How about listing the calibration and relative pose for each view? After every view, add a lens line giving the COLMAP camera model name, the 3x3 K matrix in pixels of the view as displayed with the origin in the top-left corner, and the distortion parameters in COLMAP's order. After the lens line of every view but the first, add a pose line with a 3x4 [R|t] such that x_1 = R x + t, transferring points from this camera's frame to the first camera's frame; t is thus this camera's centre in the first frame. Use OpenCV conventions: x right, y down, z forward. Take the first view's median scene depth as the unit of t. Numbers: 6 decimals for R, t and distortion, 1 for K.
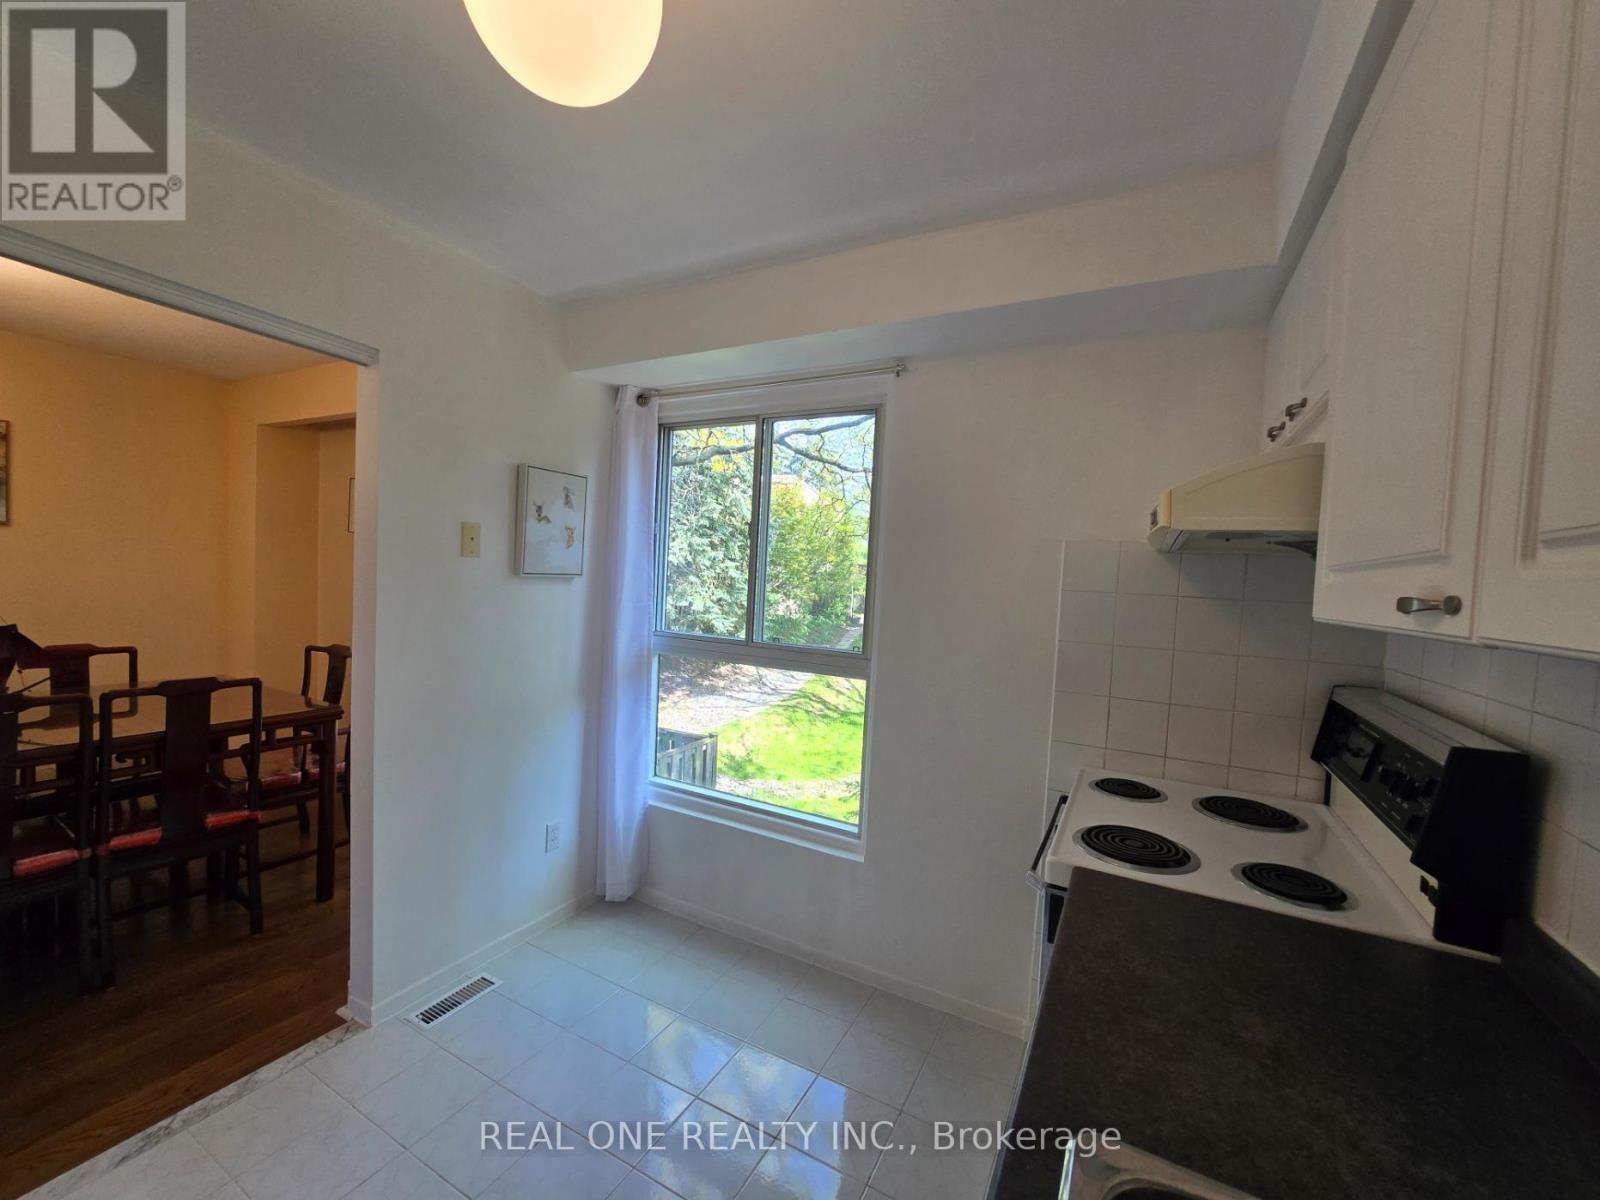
lens RADIAL K [[654.7, 0, 795.4], [0, 654.7, 605.4], [0, 0, 1]] dist [-0.004139, -0.000652]
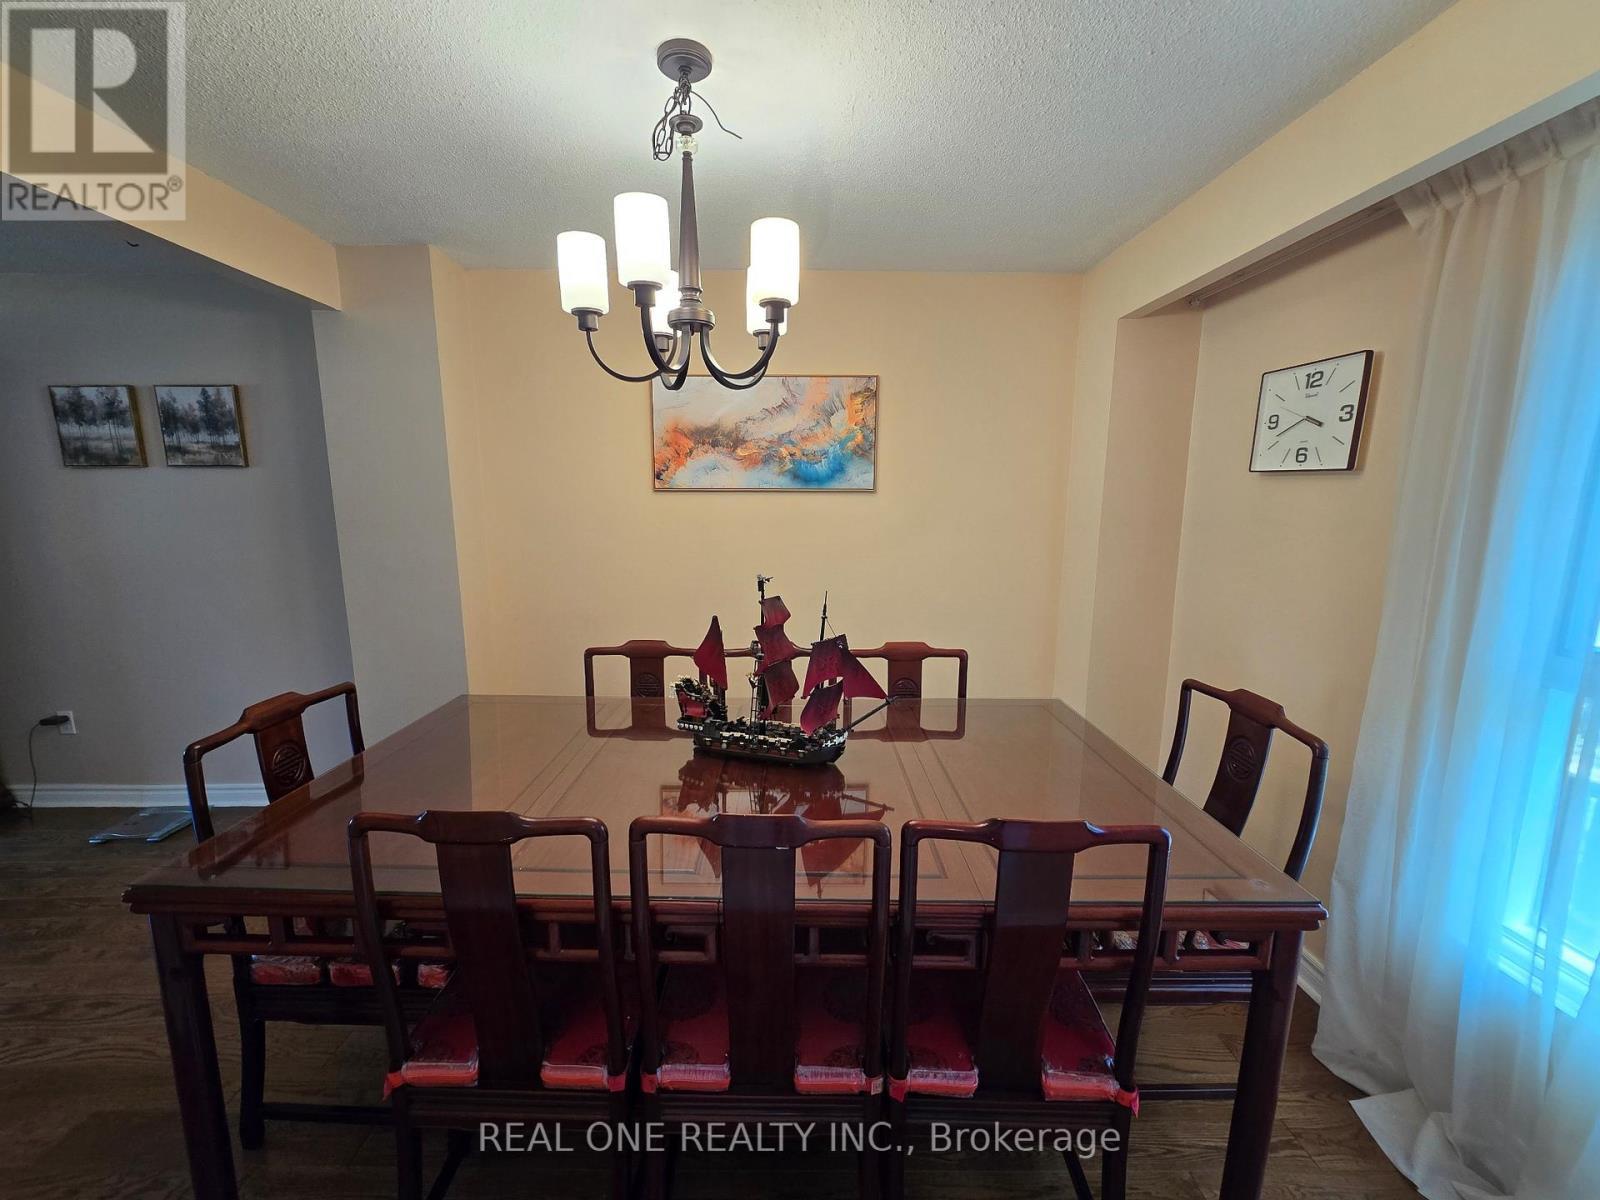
lens RADIAL K [[655.8, 0, 789.5], [0, 655.8, 605.2], [0, 0, 1]] dist [-0.003361, 0.000115]
pose [[0.481370, 0.097869, -0.871037, -0.480499], [-0.017260, 0.994613, 0.102215, -0.062620], [0.876348, -0.034169, 0.480466, 0.482359]]
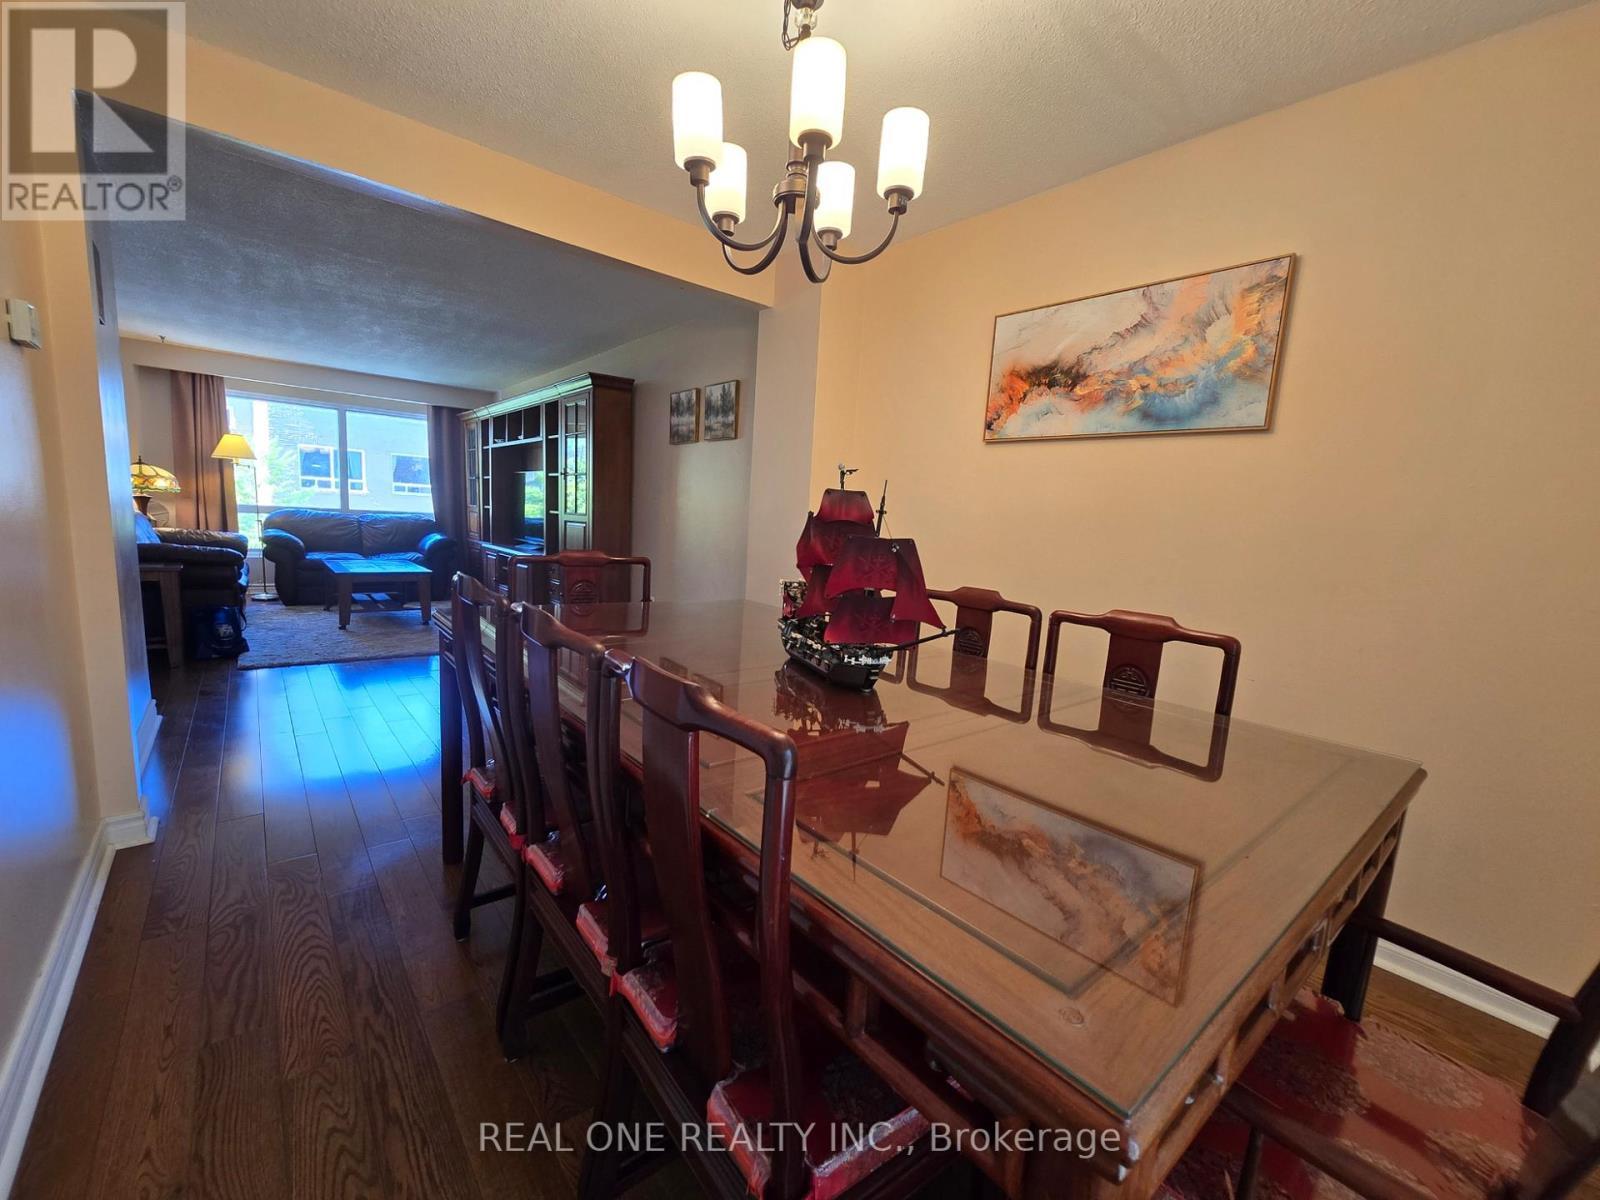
lens RADIAL K [[654.7, 0, 795.4], [0, 654.7, 605.4], [0, 0, 1]] dist [-0.004139, -0.000652]
pose [[-0.361494, 0.060001, -0.930442, -0.495885], [-0.116916, 0.987133, 0.109081, 0.028345], [0.925015, 0.148216, -0.349828, 0.902370]]
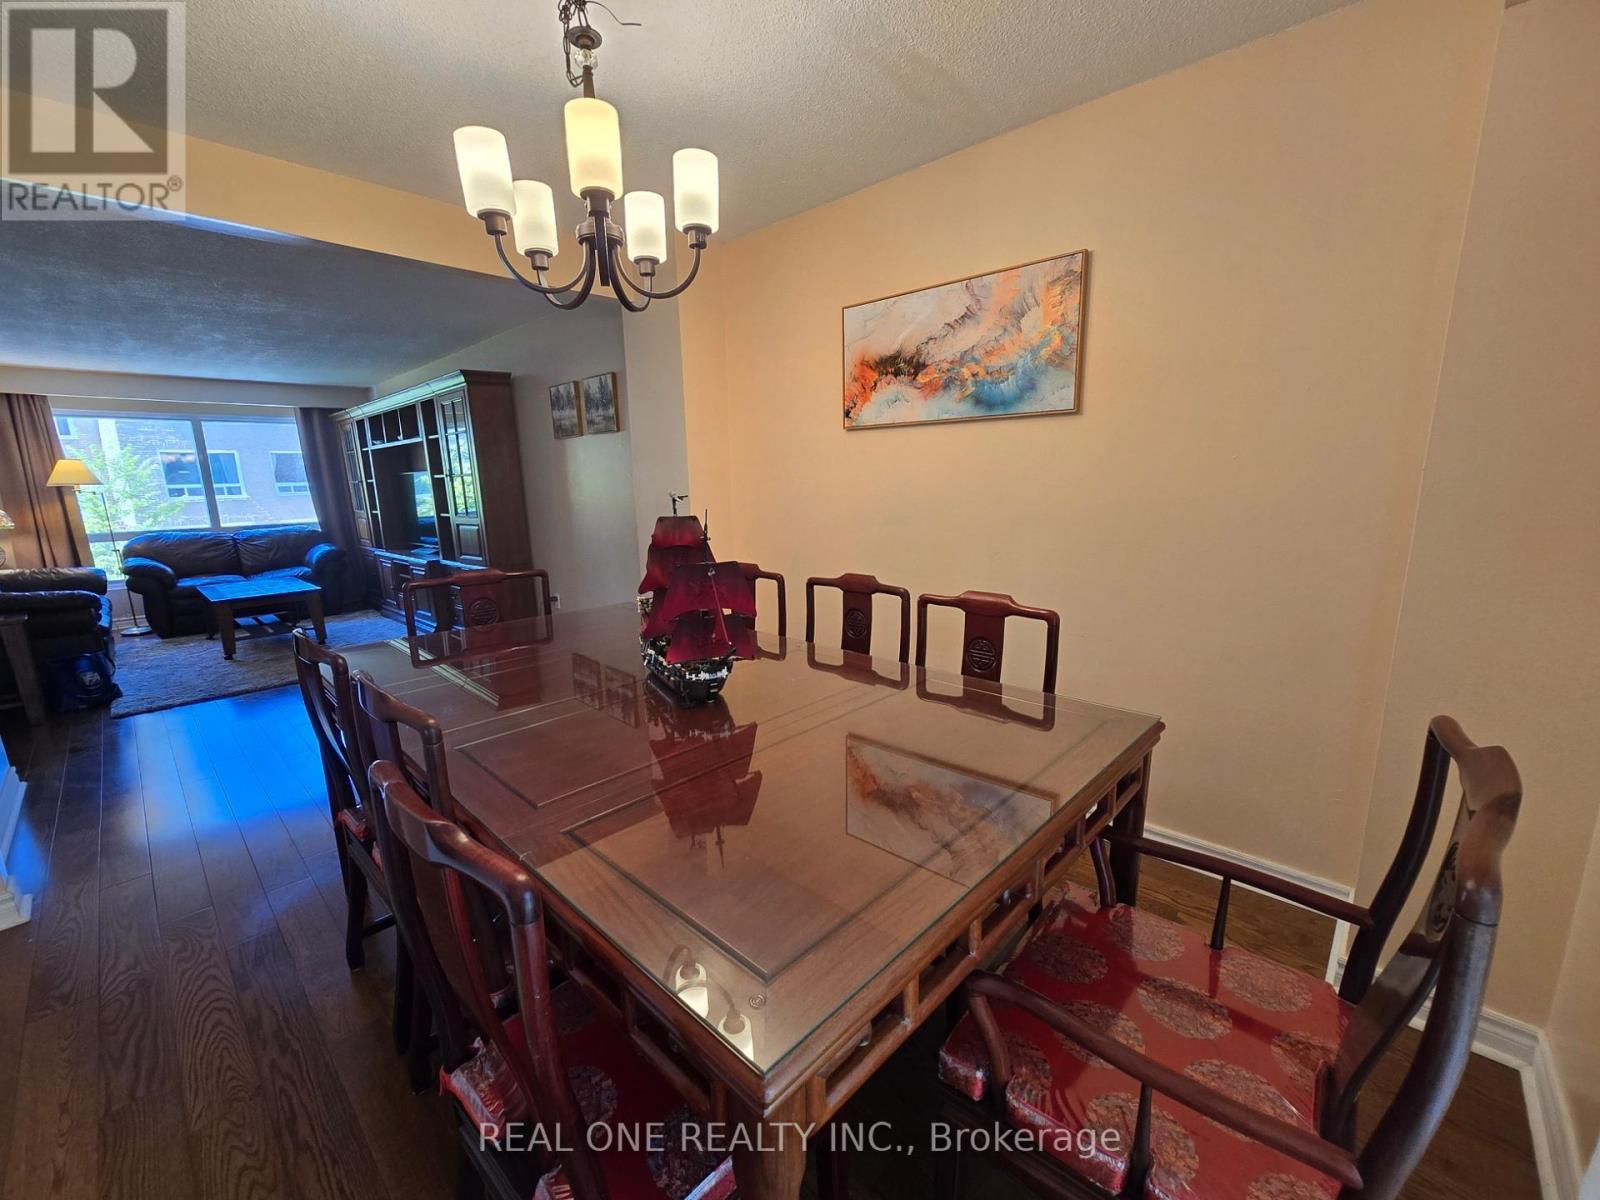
lens RADIAL K [[655.5, 0, 798.8], [0, 655.5, 605.7], [0, 0, 1]] dist [-0.004247, 0.000750]
pose [[-0.255585, 0.148401, -0.955329, -0.481795], [-0.031827, 0.986322, 0.161730, -0.027753], [0.966262, 0.071741, -0.247366, 0.985882]]
